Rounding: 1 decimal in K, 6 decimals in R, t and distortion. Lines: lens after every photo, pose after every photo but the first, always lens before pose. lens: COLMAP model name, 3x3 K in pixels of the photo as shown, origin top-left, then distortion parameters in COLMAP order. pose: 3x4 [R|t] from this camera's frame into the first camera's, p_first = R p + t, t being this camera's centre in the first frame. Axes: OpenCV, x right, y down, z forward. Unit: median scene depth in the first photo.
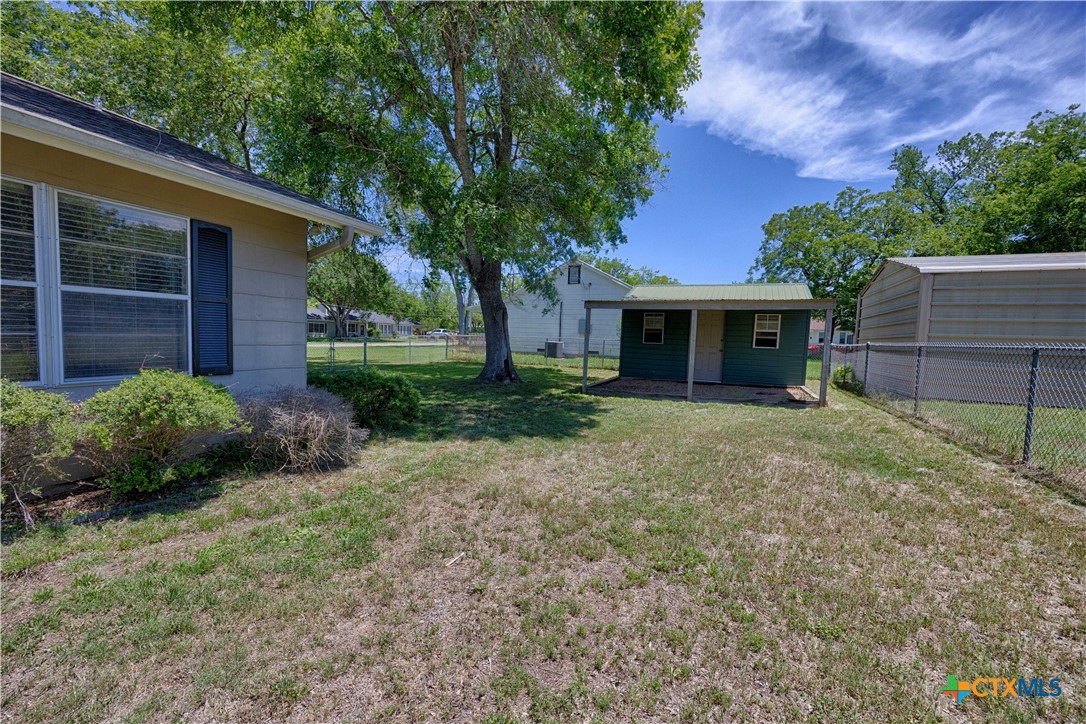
lens RADIAL K [[410.5, 0, 543.0], [0, 410.5, 362.0], [0, 0, 1]] dist [-0.000916, -0.000251]
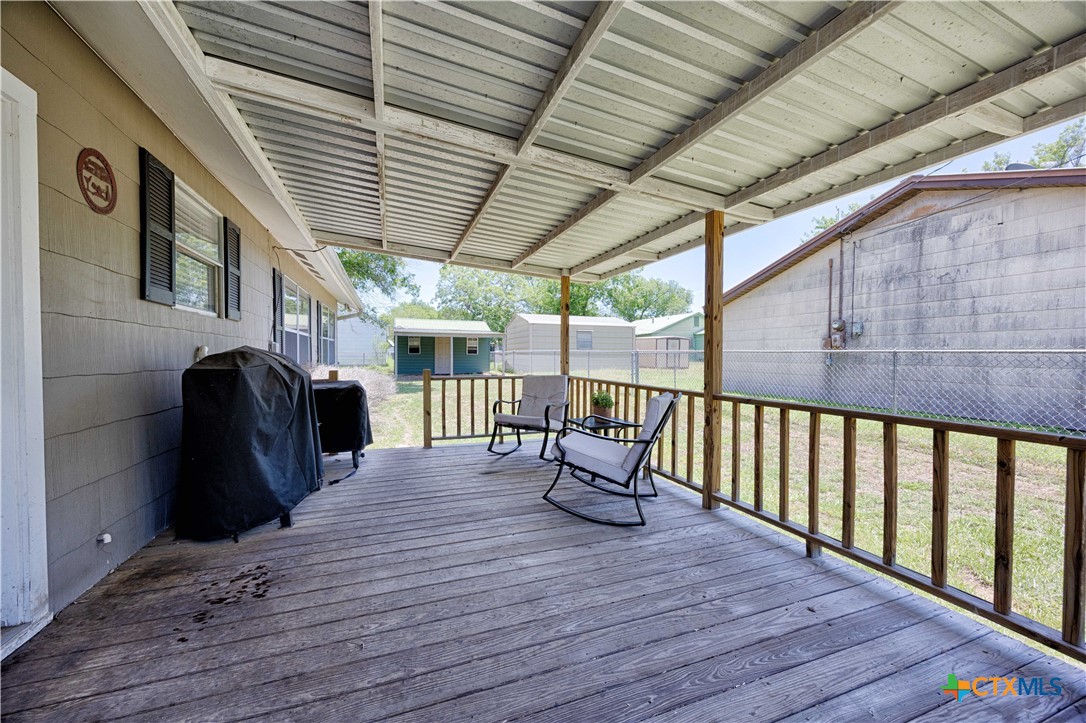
lens RADIAL K [[410.5, 0, 543.0], [0, 410.5, 361.5], [0, 0, 1]] dist [-0.000916, -0.000251]
pose [[0.699352, -0.045104, 0.713353, -0.648240], [0.064772, 0.997900, -0.000406, 0.023196], [-0.711836, 0.046489, 0.700805, -0.644672]]
